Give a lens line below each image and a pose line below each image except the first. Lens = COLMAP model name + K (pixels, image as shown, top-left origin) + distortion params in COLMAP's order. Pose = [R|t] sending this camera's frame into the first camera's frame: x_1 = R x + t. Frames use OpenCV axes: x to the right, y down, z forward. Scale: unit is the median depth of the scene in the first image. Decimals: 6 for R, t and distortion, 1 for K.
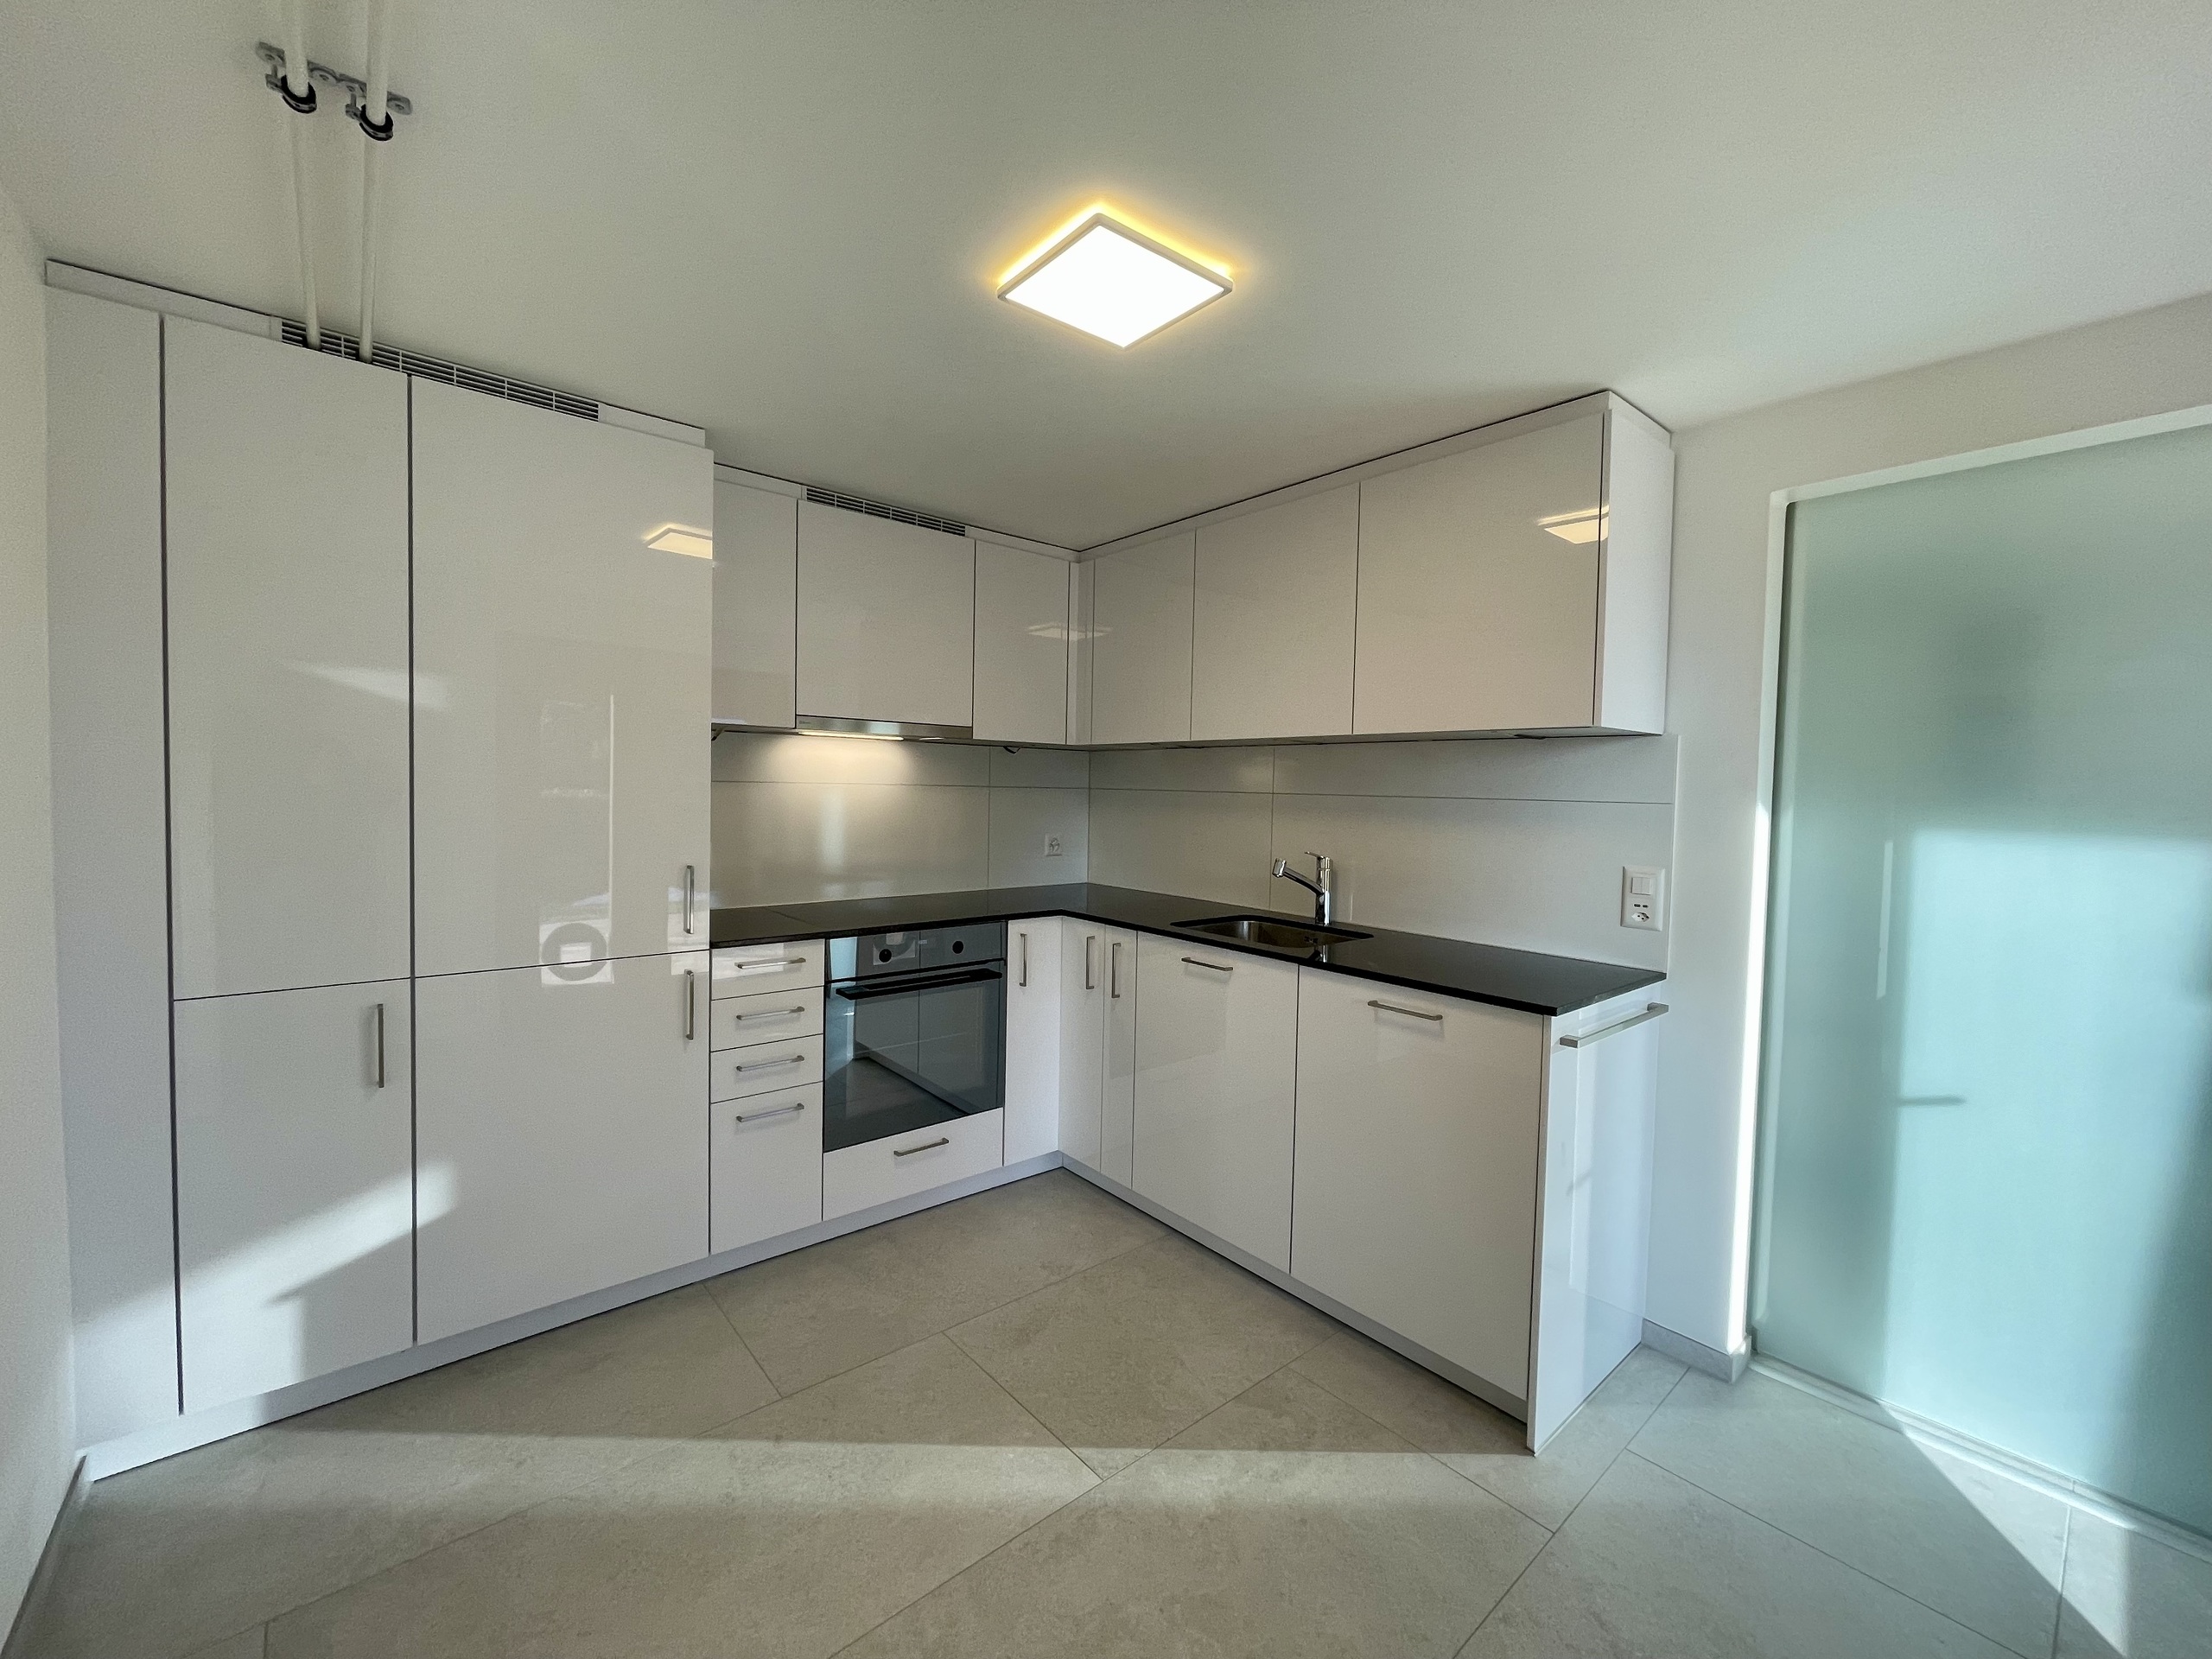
lens RADIAL K [[899.6, 0, 1107.6], [0, 899.6, 820.8], [0, 0, 1]] dist [-0.000793, -0.000017]
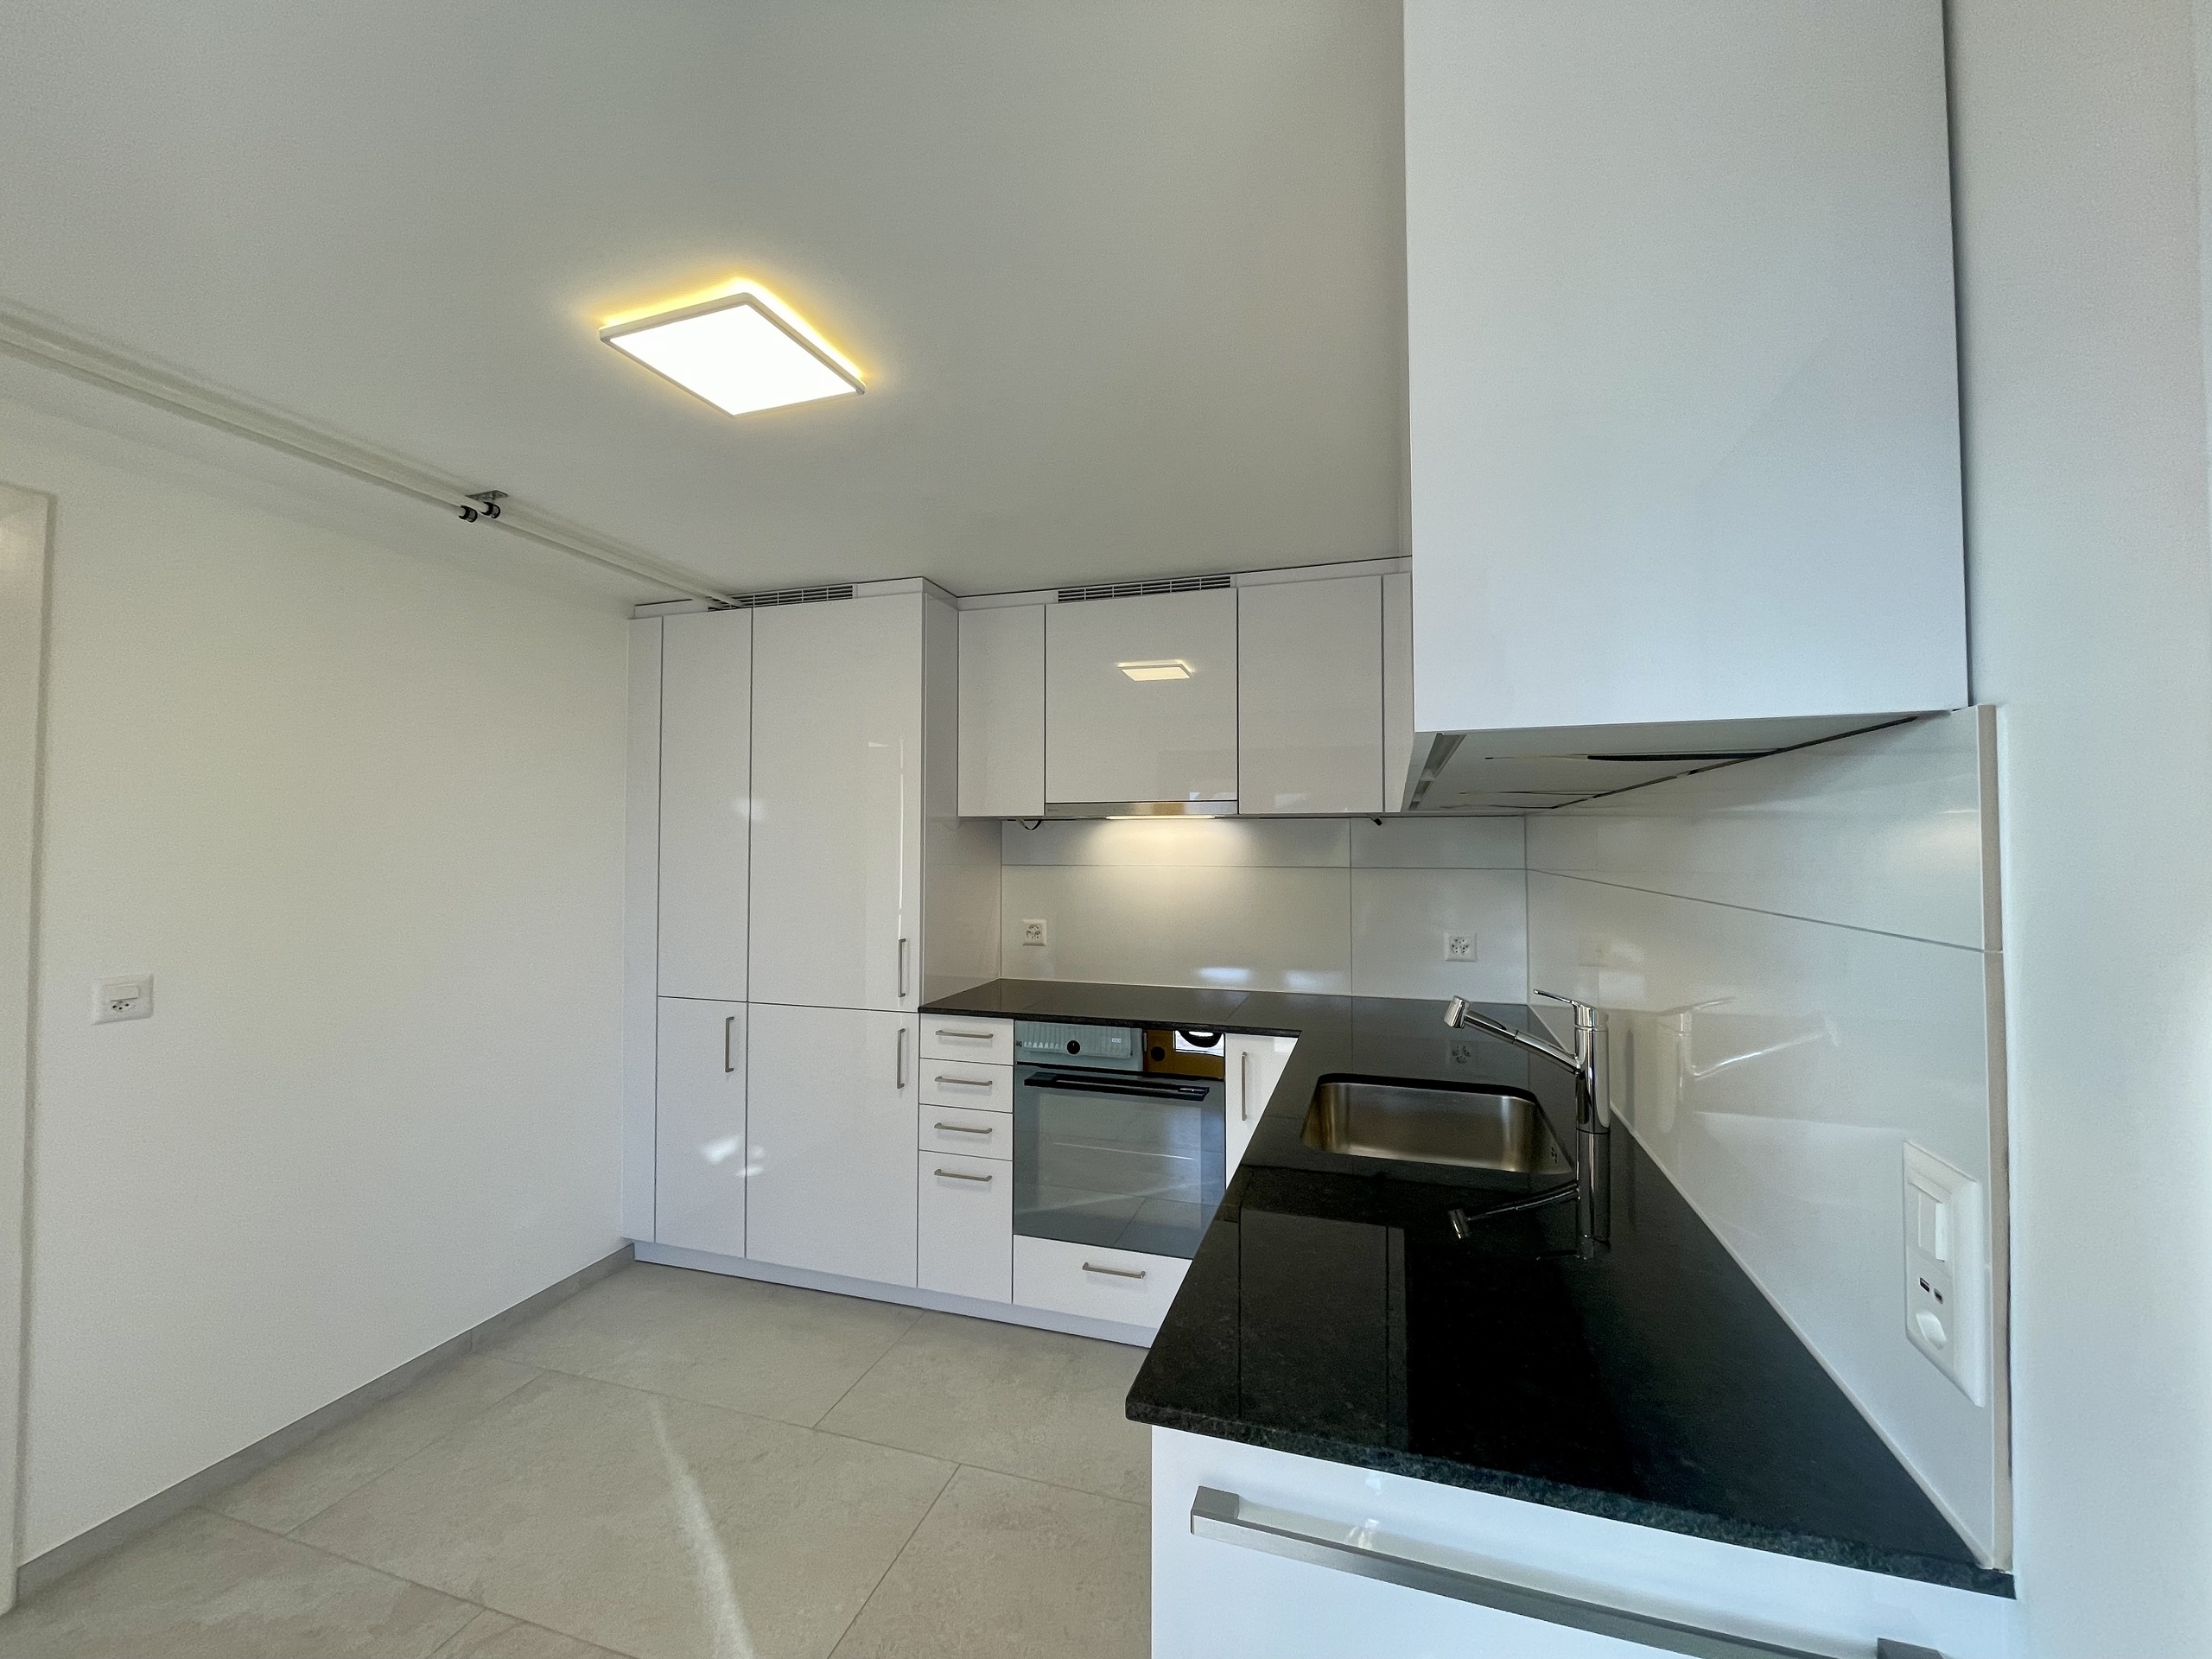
lens RADIAL K [[899.6, 0, 1107.6], [0, 899.6, 820.8], [0, 0, 1]] dist [-0.000793, -0.000017]
pose [[0.529870, -0.046929, -0.846780, 0.633710], [-0.023005, 0.997305, -0.069667, -0.027359], [0.847767, 0.056395, 0.527362, 0.542333]]
